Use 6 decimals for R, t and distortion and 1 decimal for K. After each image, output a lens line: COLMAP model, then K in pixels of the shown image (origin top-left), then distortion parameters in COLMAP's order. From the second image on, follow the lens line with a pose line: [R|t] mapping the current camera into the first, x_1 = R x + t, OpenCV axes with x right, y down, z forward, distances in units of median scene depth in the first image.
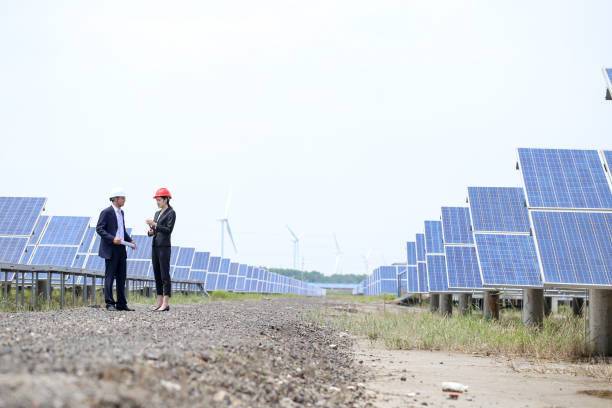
lens RADIAL K [[1785.2, 0, 324.2], [0, 1785.2, 203.9], [0, 0, 1]] dist [0.022673, 0.795753]
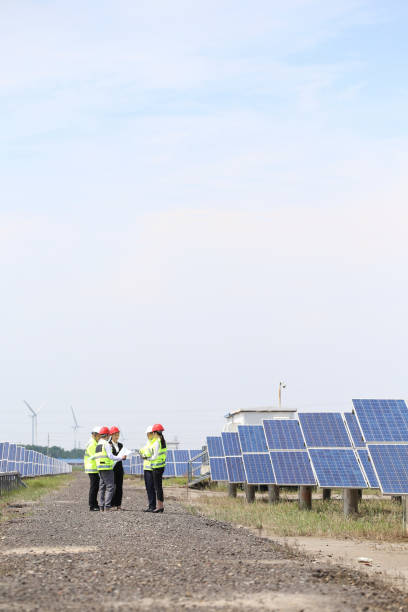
lens RADIAL K [[1779.1, 0, 204.0], [0, 1779.1, 306.0], [0, 0, 1]] dist [-0.021355, 0.058866]
pose [[0.996697, -0.015165, 0.079776, -0.225531], [0.018342, 0.999061, -0.039248, -0.089123], [-0.079106, 0.040581, 0.996040, -0.817679]]
